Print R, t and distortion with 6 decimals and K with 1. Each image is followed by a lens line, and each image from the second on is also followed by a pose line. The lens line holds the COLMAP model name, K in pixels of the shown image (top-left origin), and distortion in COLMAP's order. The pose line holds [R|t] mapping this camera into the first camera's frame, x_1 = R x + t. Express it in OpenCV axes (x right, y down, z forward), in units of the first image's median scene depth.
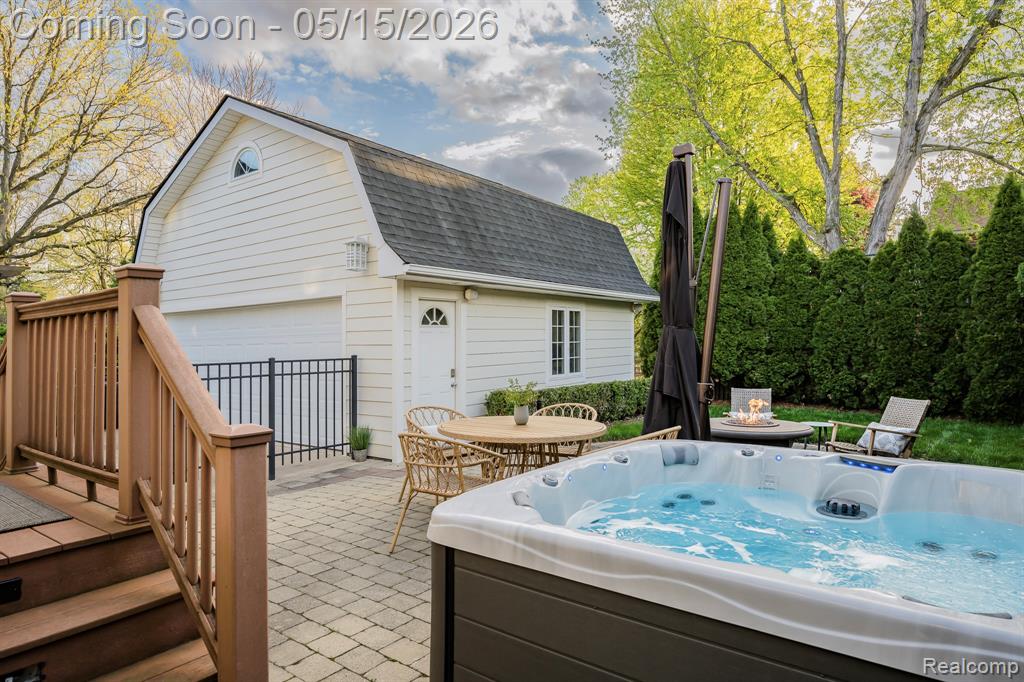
lens RADIAL K [[603.7, 0, 512.0], [0, 603.7, 341.0], [0, 0, 1]] dist [0.000574, -0.000041]
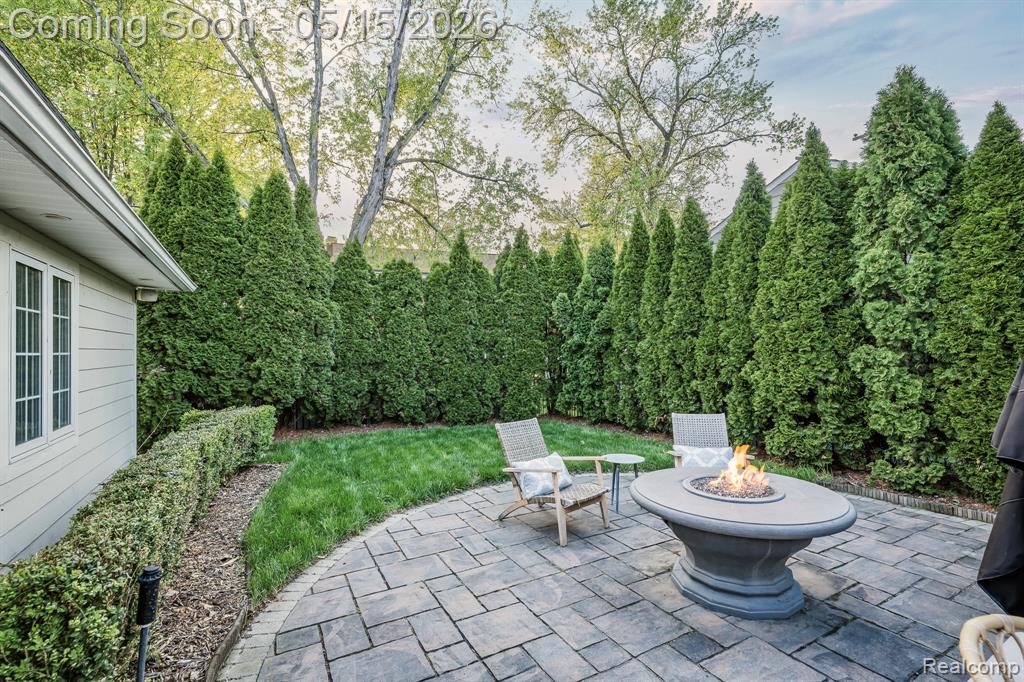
lens RADIAL K [[456.1, 0, 510.2], [0, 456.1, 351.7], [0, 0, 1]] dist [-0.000456, -0.000025]
pose [[0.412283, 0.010565, 0.910995, -0.053229], [0.001003, 0.999927, -0.012050, 0.004227], [-0.911055, 0.005881, 0.412242, 0.565909]]
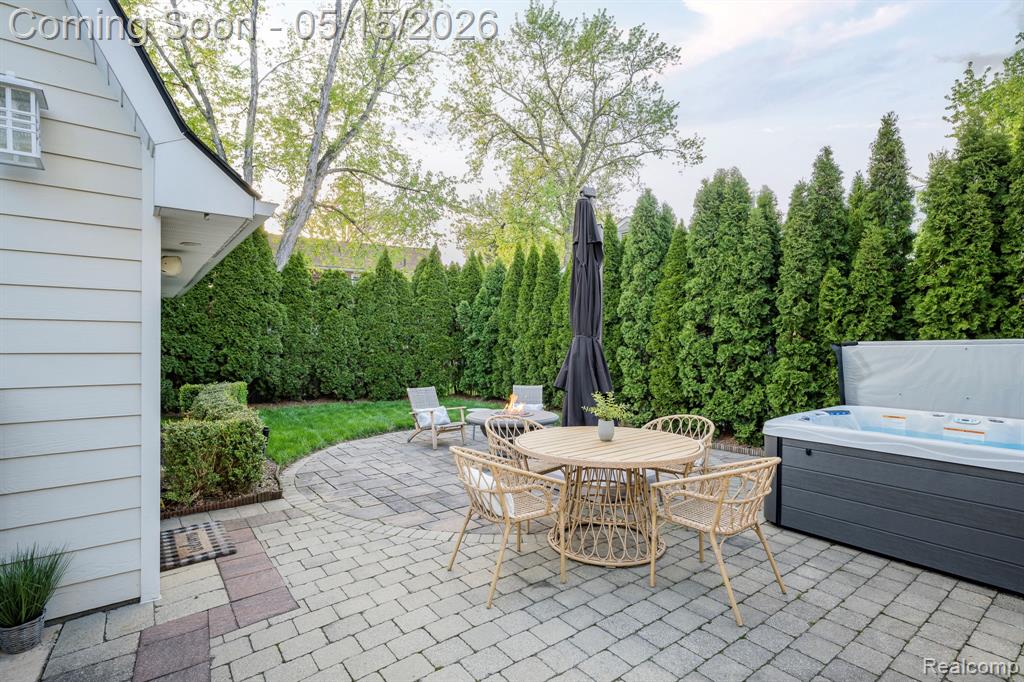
lens RADIAL K [[475.5, 0, 519.3], [0, 475.5, 347.1], [0, 0, 1]] dist [-0.000438, -0.000192]
pose [[0.253372, 0.004927, 0.967356, -0.316094], [-0.014924, 0.999888, -0.001183, -0.002115], [-0.967254, -0.014137, 0.253417, 0.409159]]
